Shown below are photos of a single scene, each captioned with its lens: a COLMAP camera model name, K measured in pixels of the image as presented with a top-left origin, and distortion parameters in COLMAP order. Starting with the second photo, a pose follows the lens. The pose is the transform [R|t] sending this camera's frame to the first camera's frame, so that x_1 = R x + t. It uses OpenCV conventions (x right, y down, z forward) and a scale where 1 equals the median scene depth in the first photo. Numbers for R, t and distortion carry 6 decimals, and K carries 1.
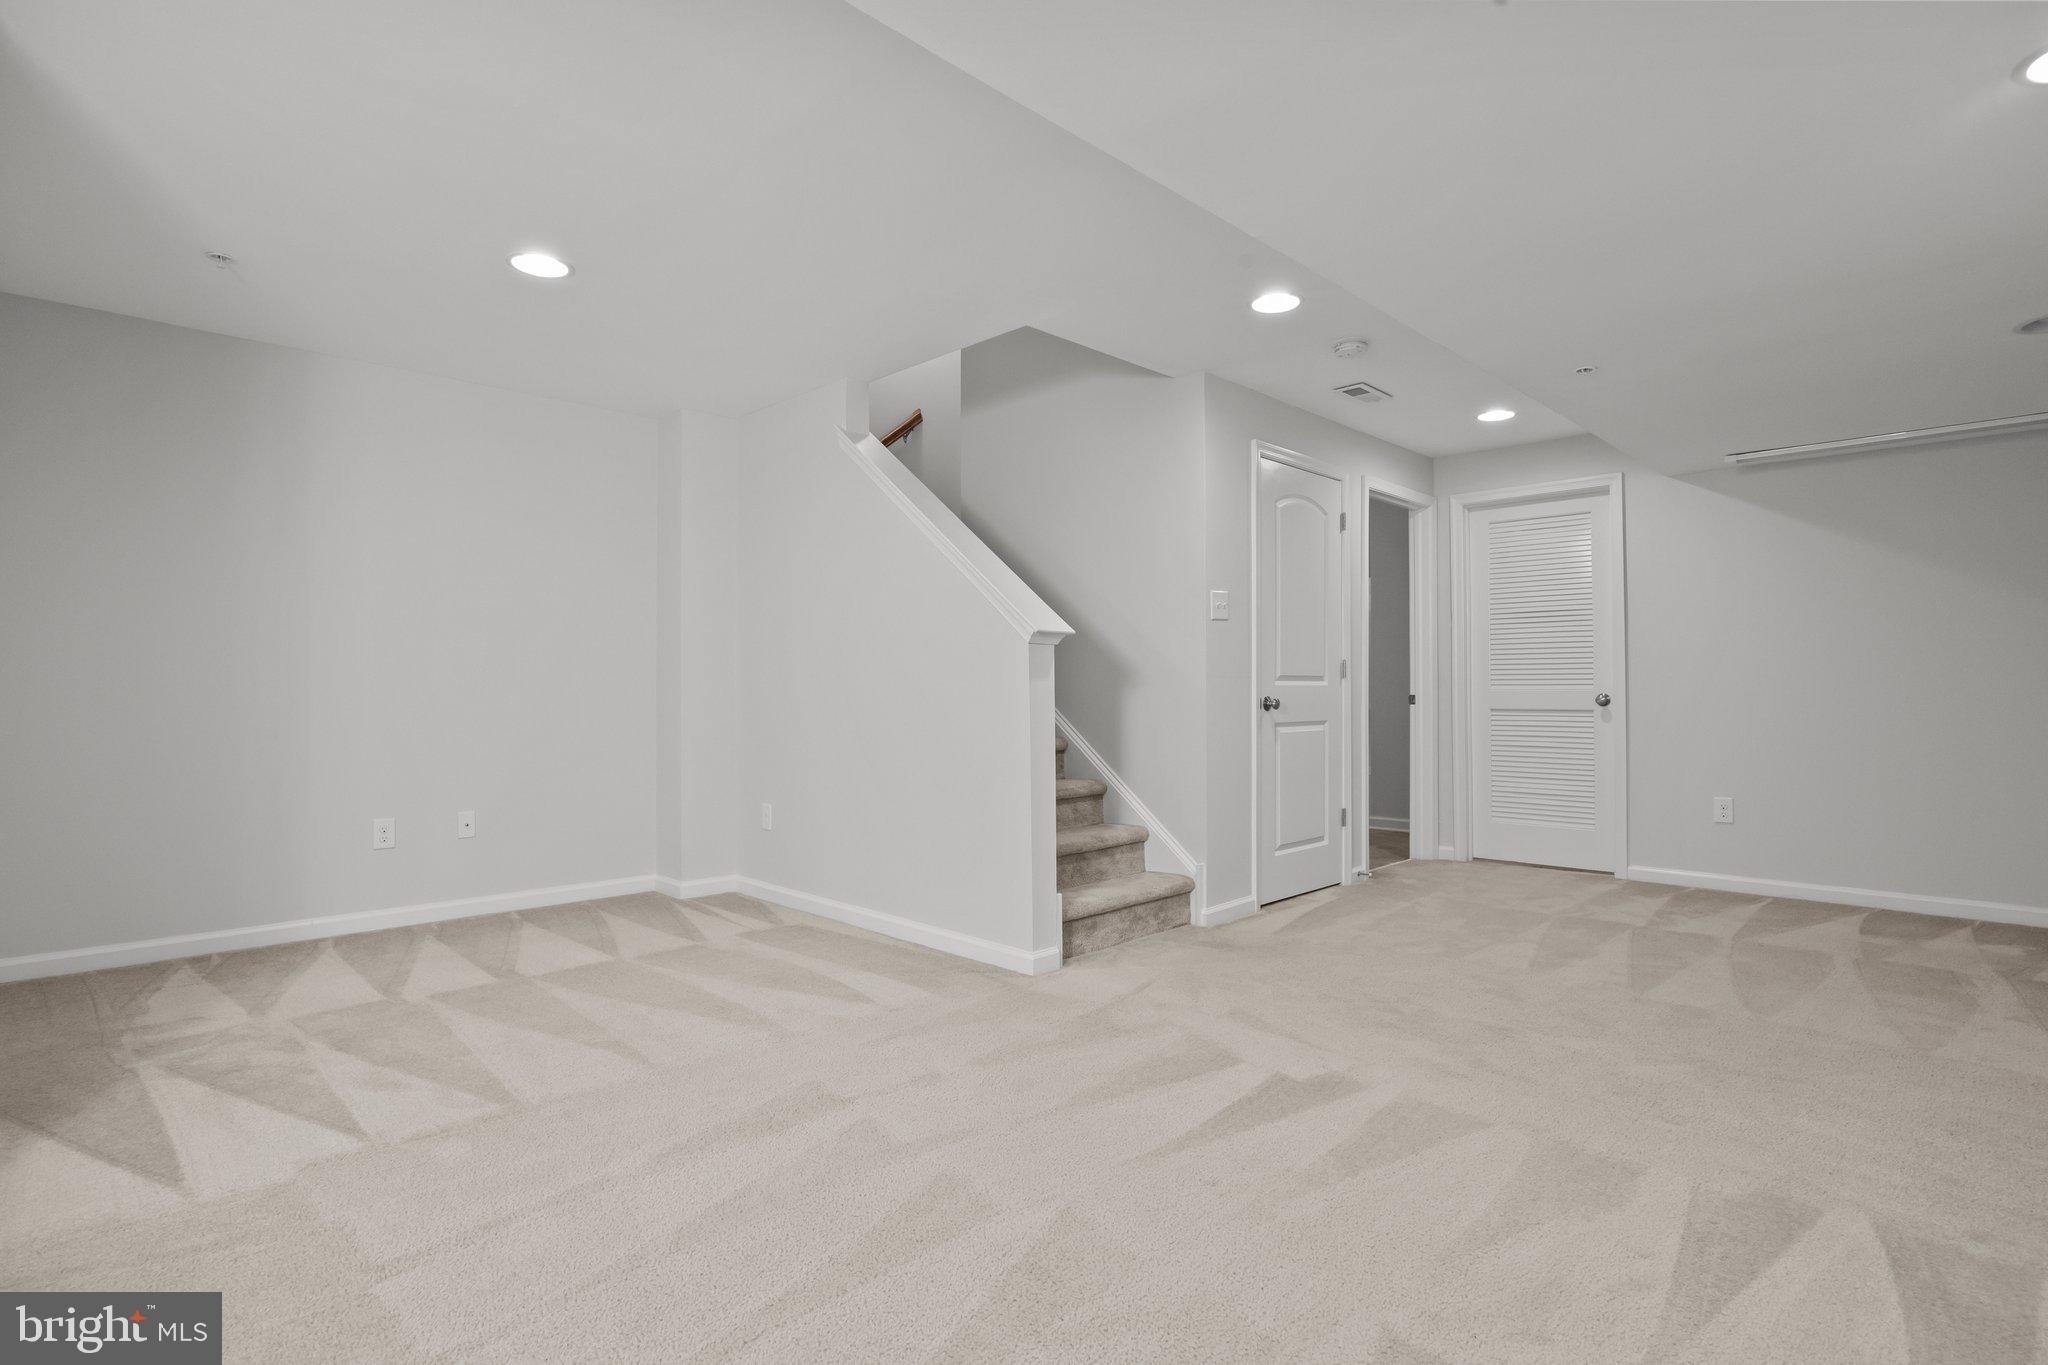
lens RADIAL K [[997.8, 0, 1034.6], [0, 997.8, 681.2], [0, 0, 1]] dist [0.002283, 0.000178]
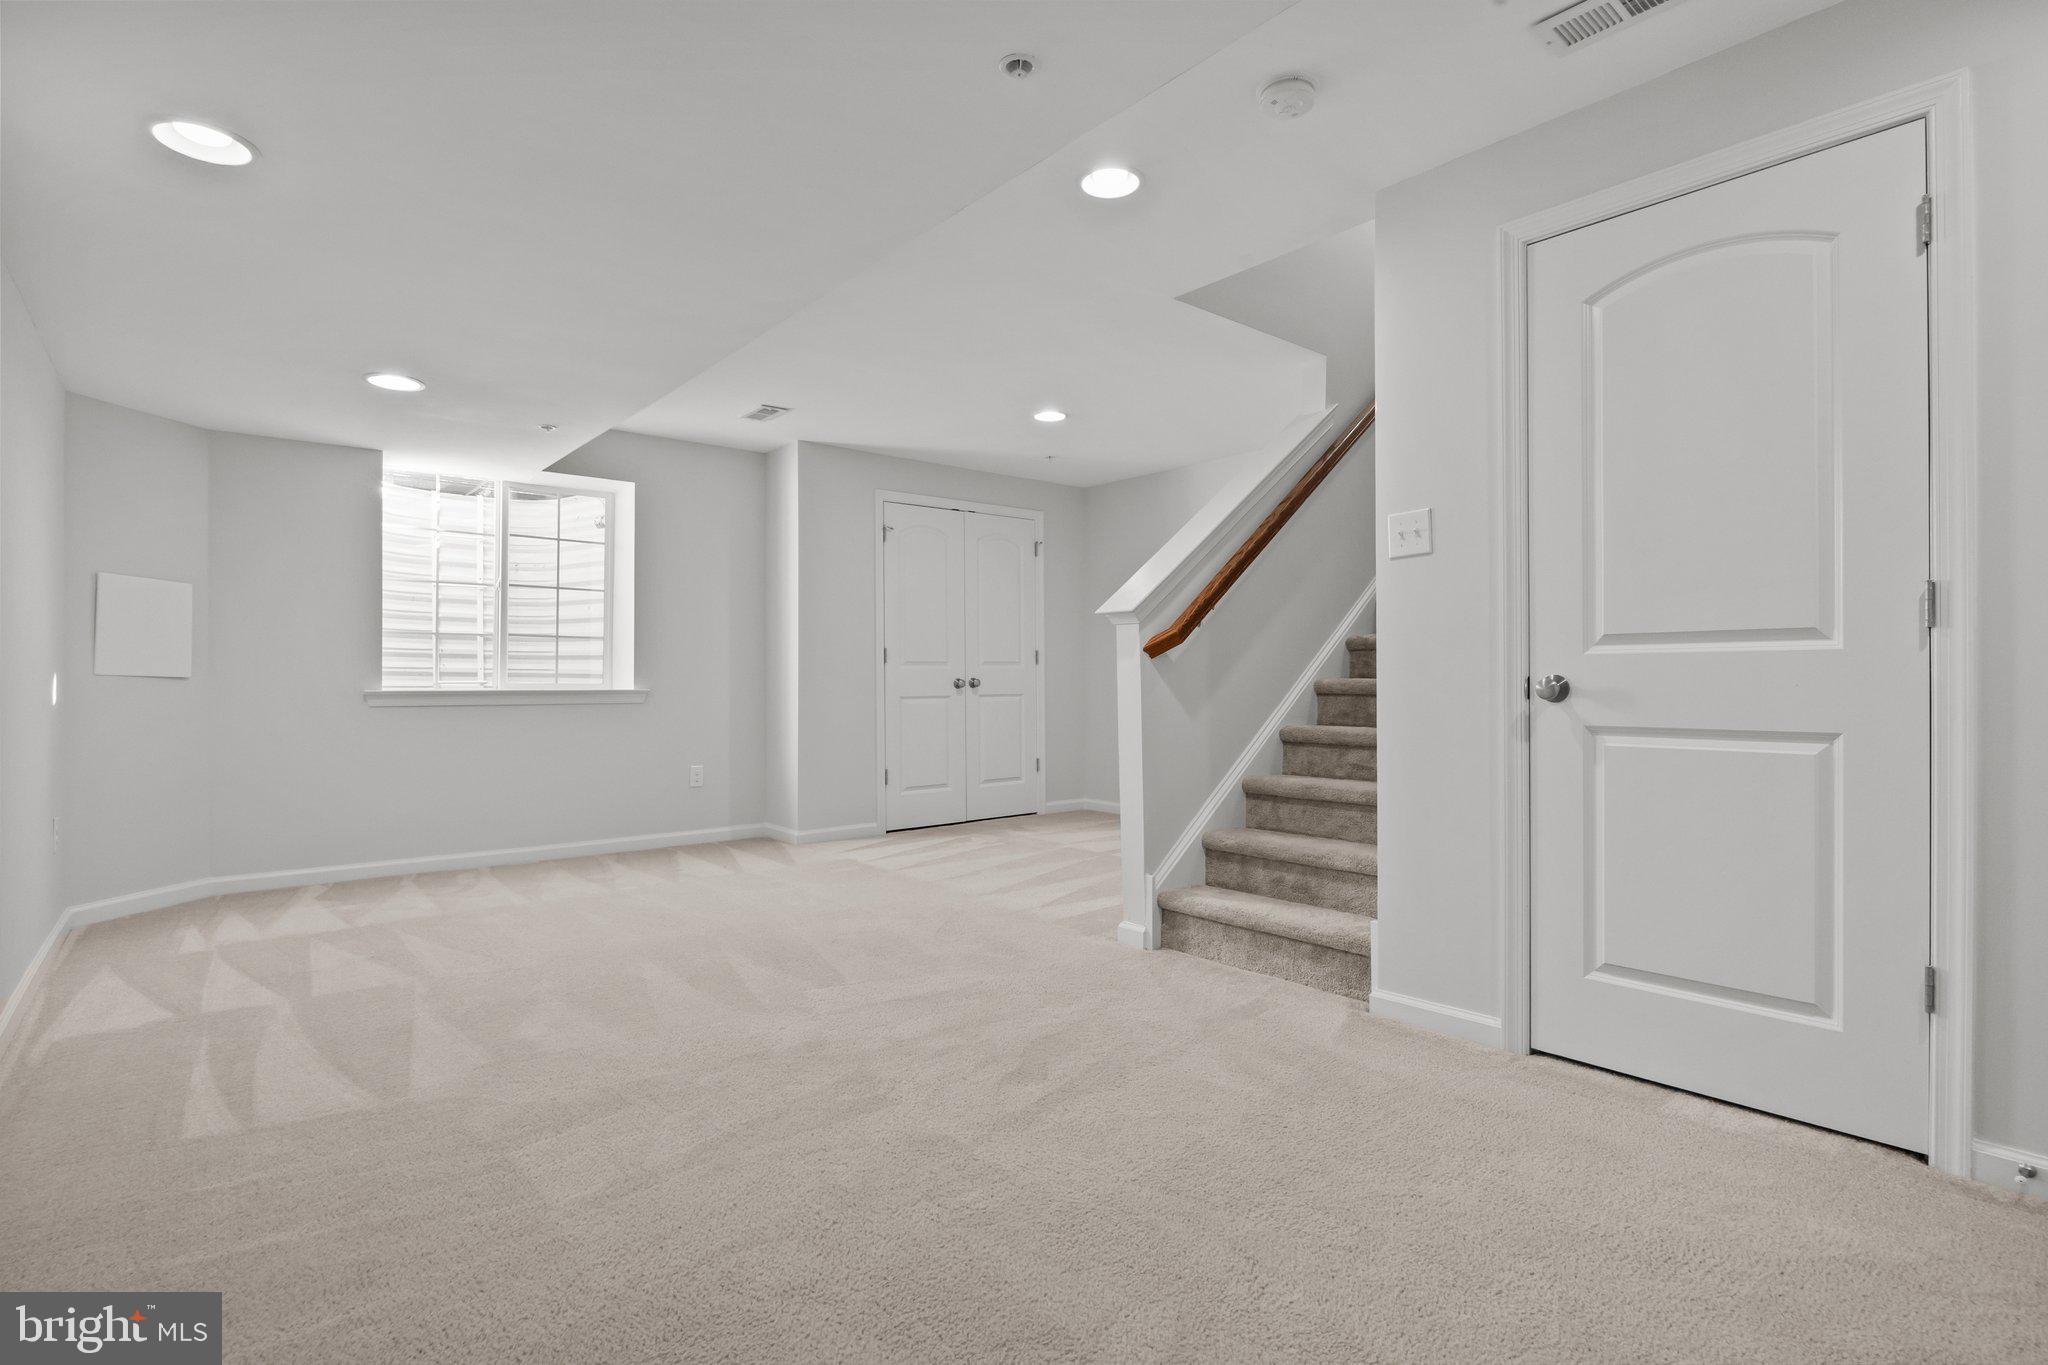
lens RADIAL K [[997.8, 0, 1034.6], [0, 997.8, 681.2], [0, 0, 1]] dist [0.002283, 0.000178]
pose [[-0.094999, 0.008703, -0.995439, 0.789088], [0.020867, 0.999759, 0.006749, 0.008583], [0.995259, -0.020131, -0.095158, 0.758780]]
